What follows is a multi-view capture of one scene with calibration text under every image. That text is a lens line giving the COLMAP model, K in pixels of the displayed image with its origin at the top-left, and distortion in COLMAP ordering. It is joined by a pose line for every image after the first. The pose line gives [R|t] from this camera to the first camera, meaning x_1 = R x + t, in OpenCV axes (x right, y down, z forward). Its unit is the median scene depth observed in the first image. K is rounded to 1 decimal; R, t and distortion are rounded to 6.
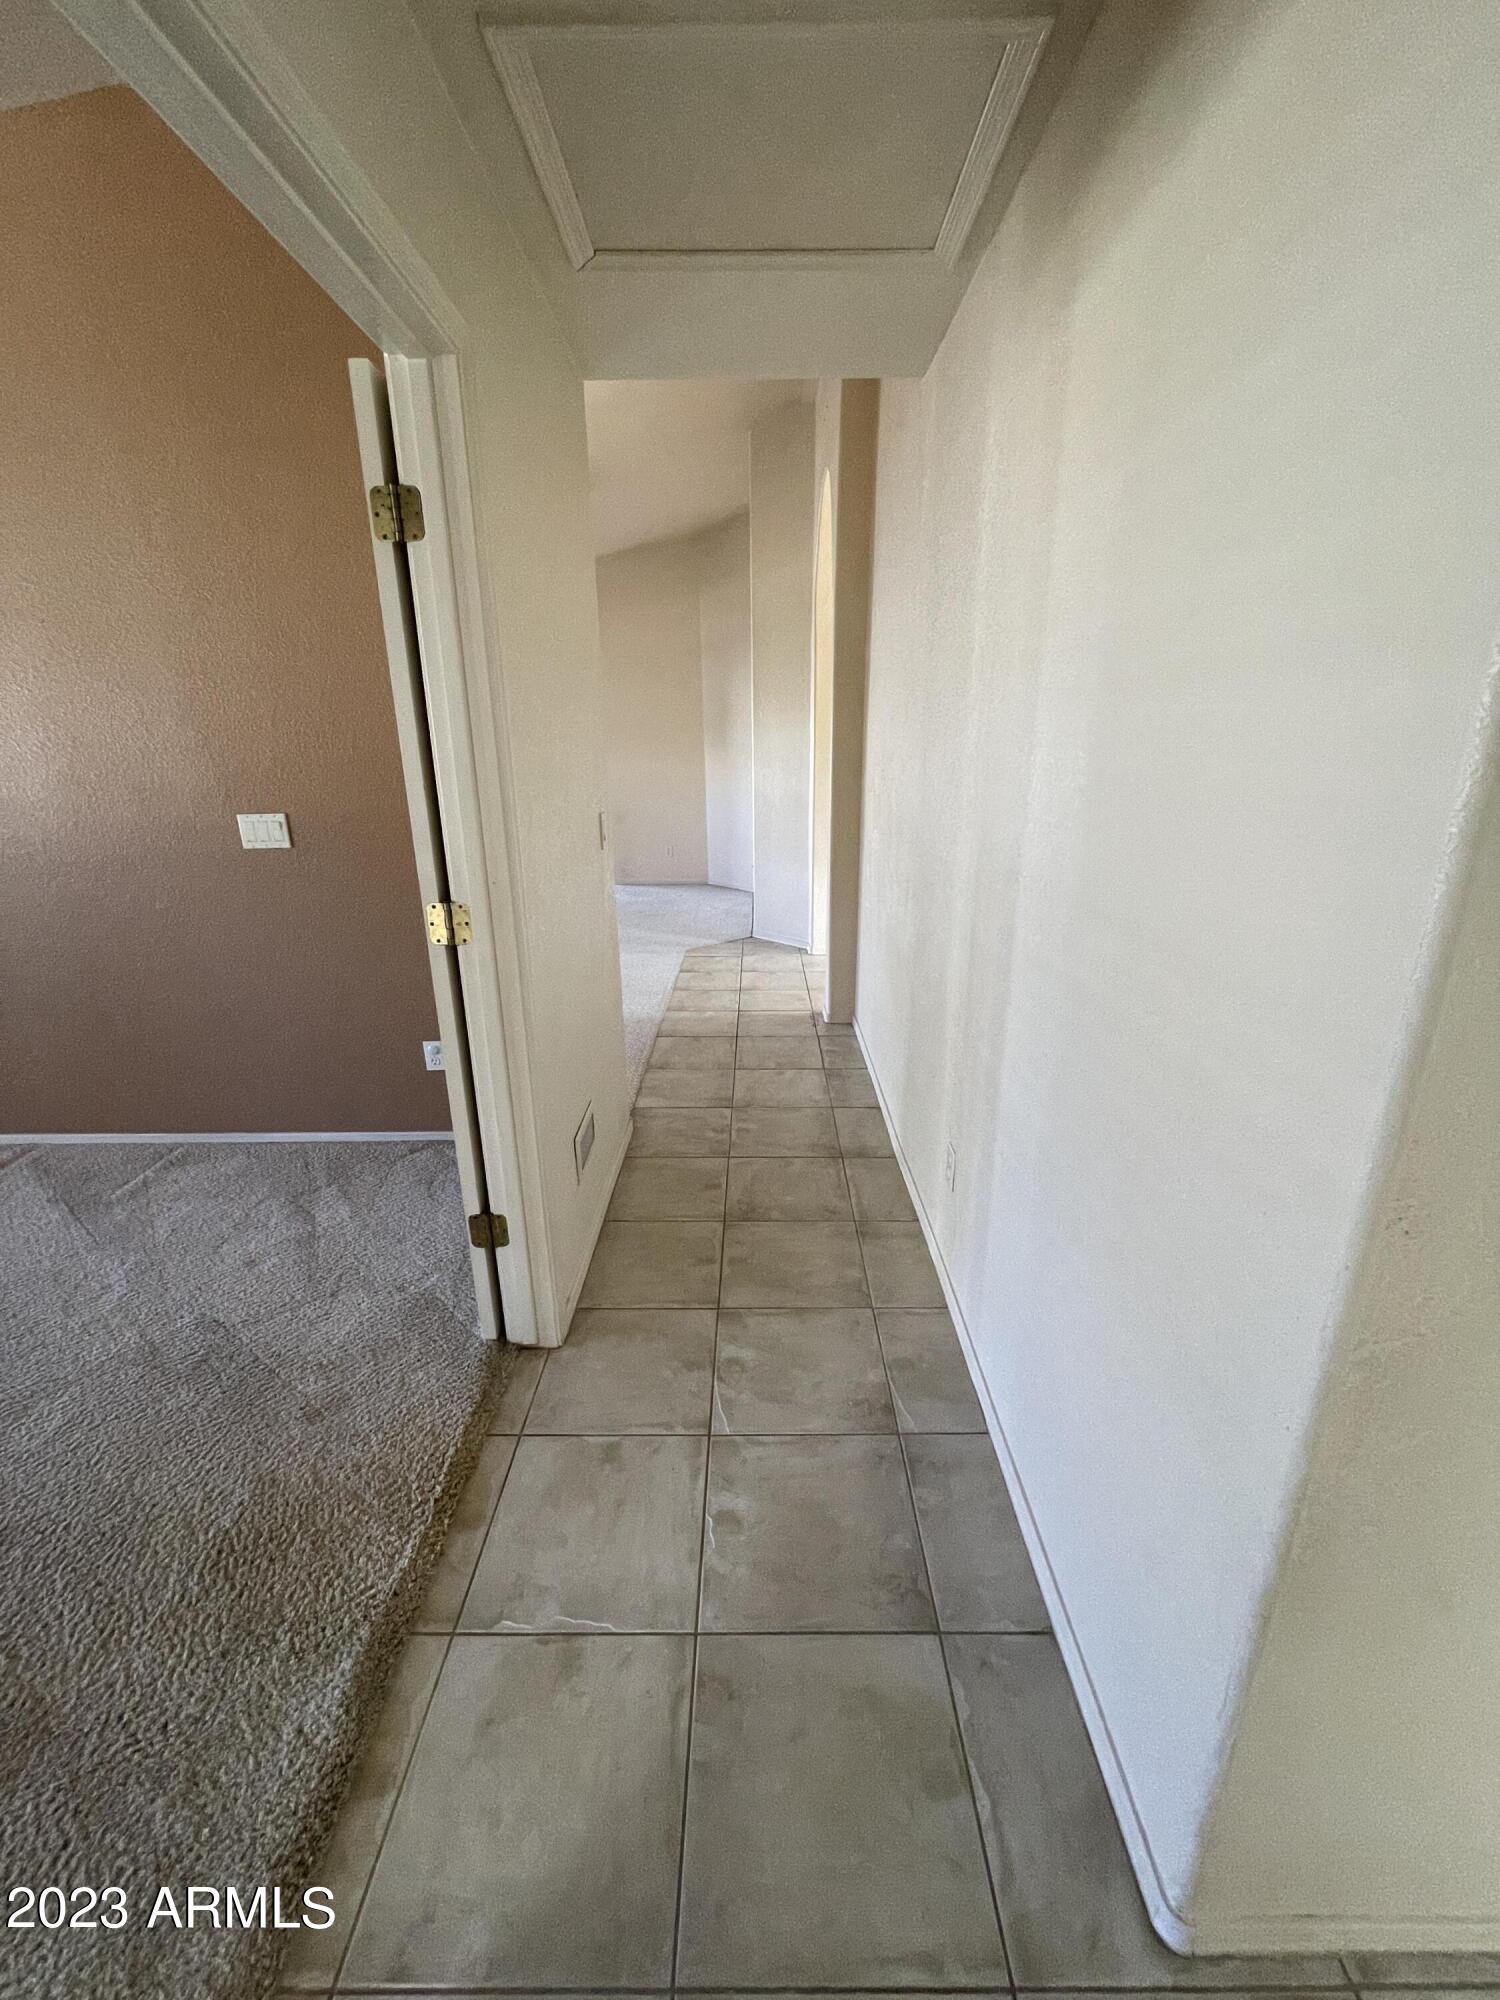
lens RADIAL K [[805.8, 0, 751.1], [0, 805.8, 1002.7], [0, 0, 1]] dist [0.008569, -0.000036]
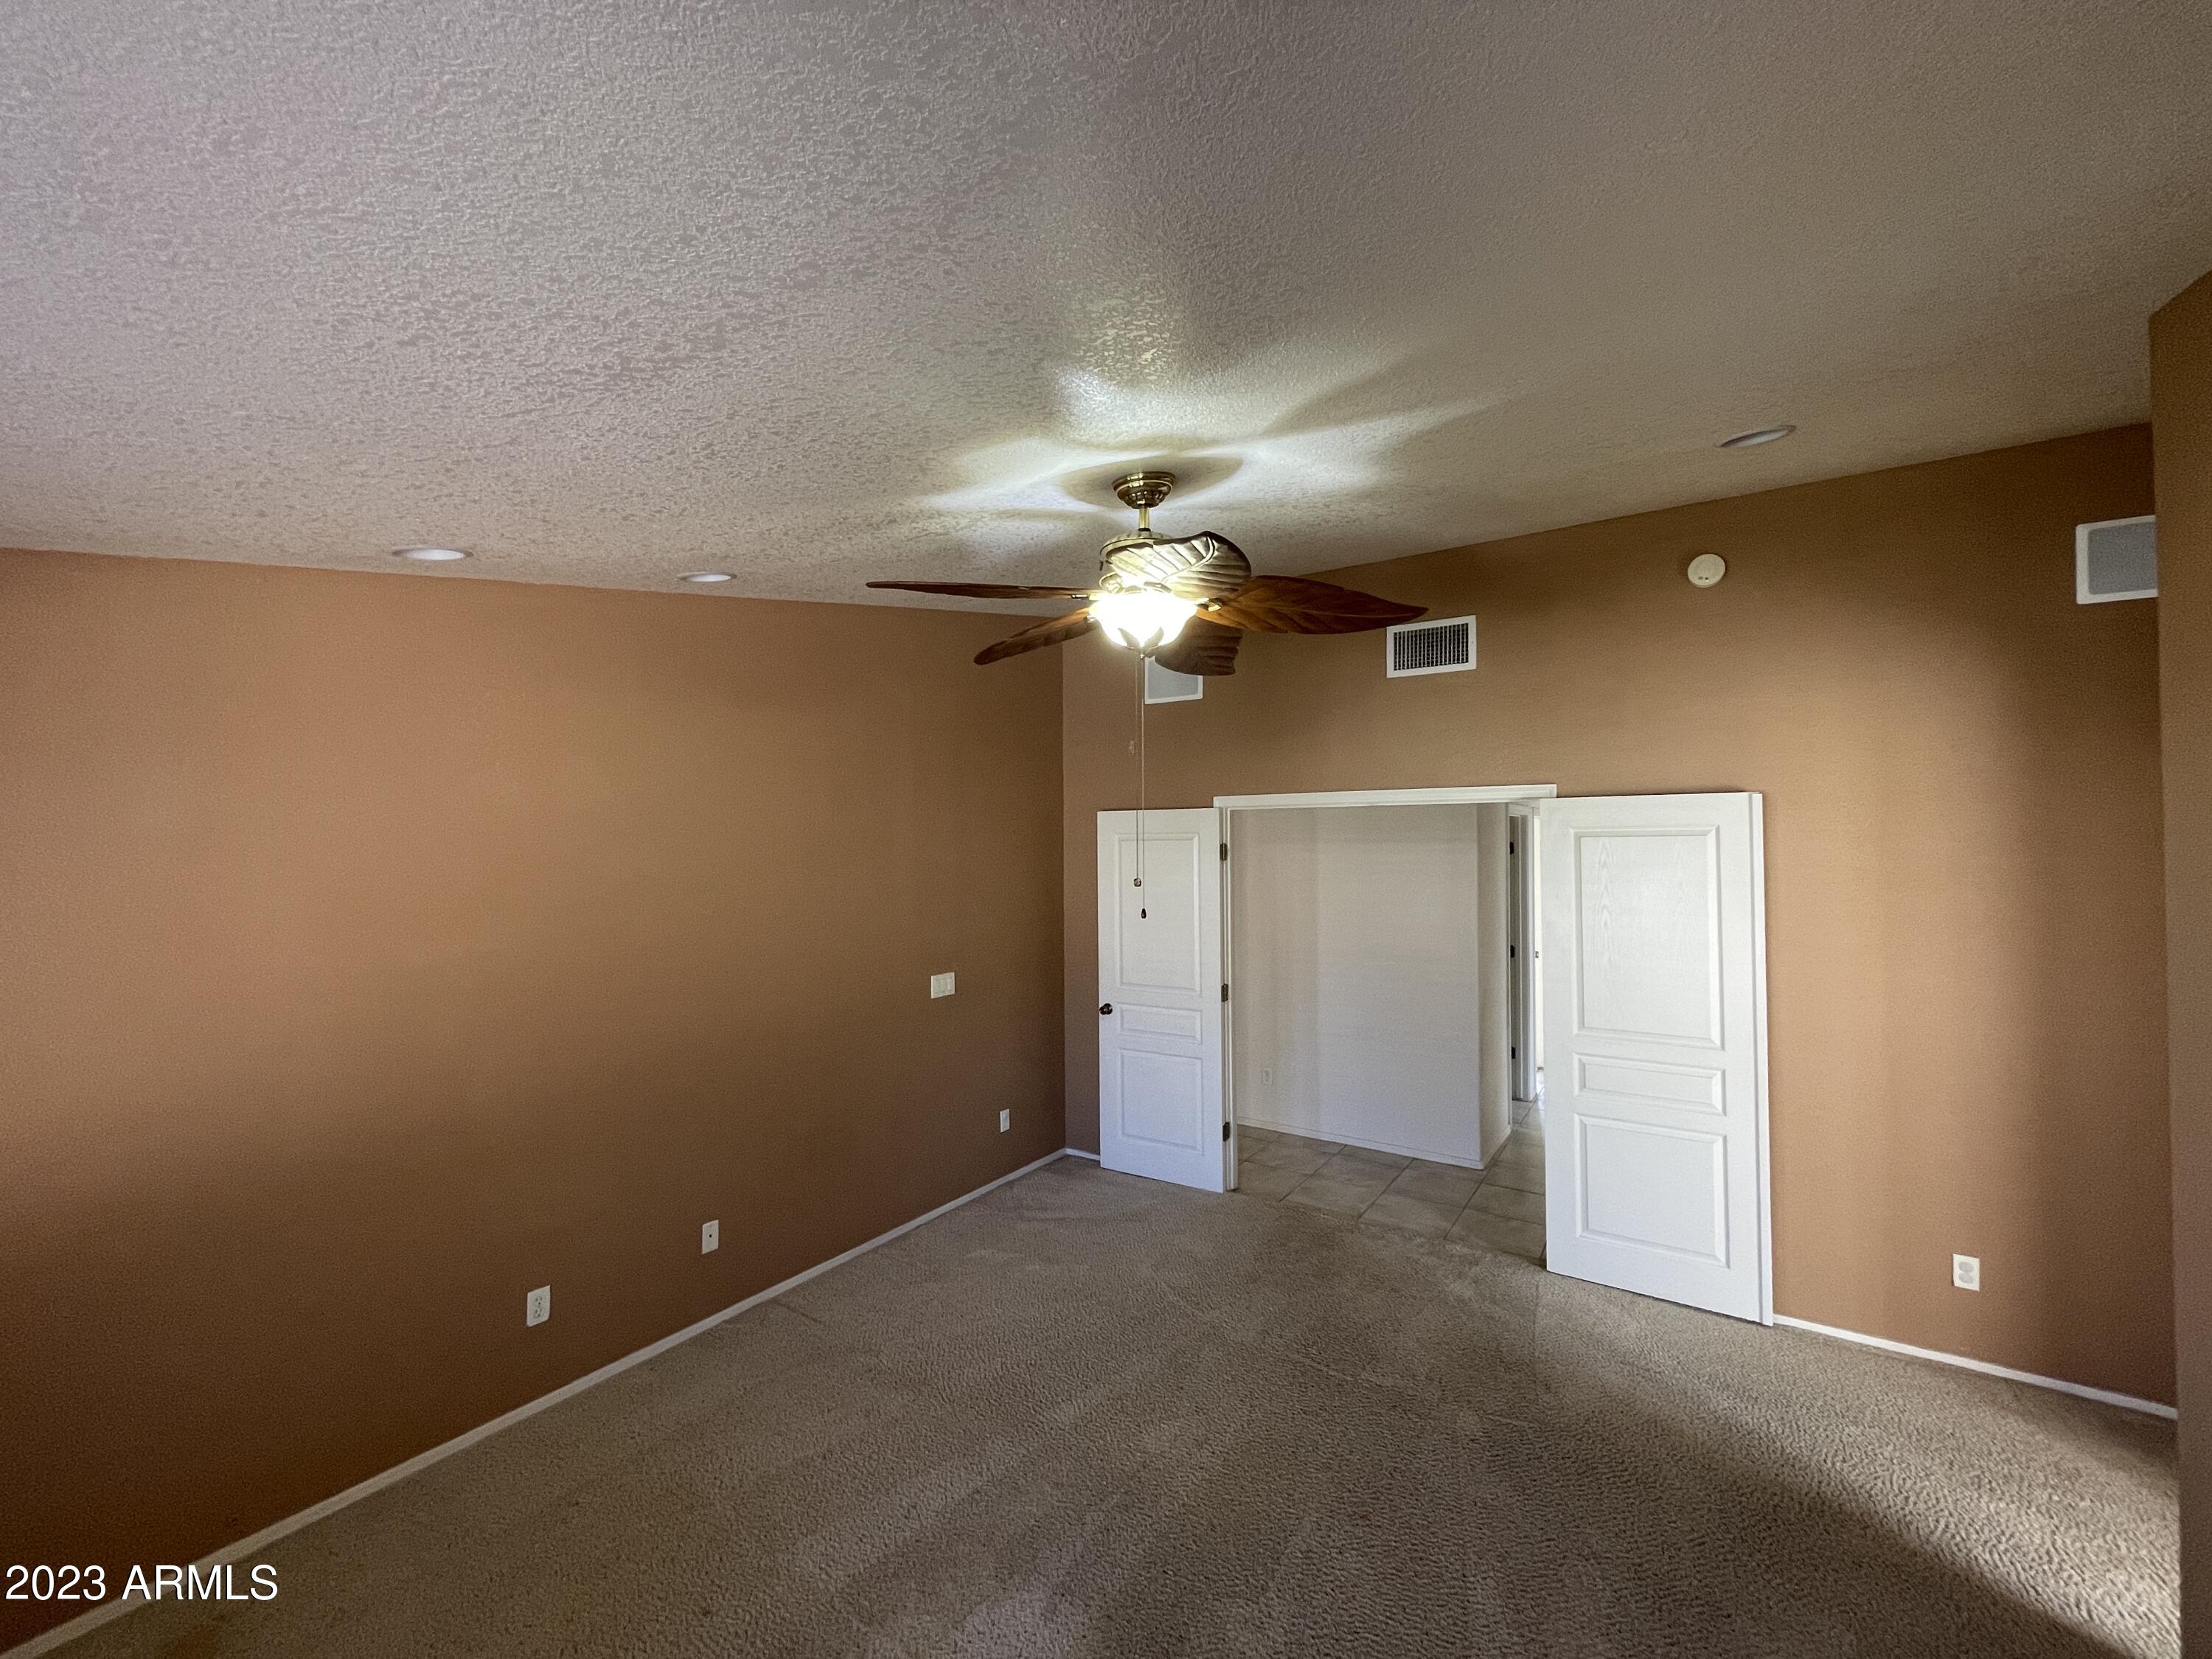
lens RADIAL K [[891.3, 0, 1103.8], [0, 891.3, 824.9], [0, 0, 1]] dist [0.008569, -0.000036]
pose [[0.551368, 0.026791, 0.833832, -2.817427], [0.255928, 0.945861, -0.199622, -0.128368], [-0.794037, 0.323466, 0.514660, -0.311567]]
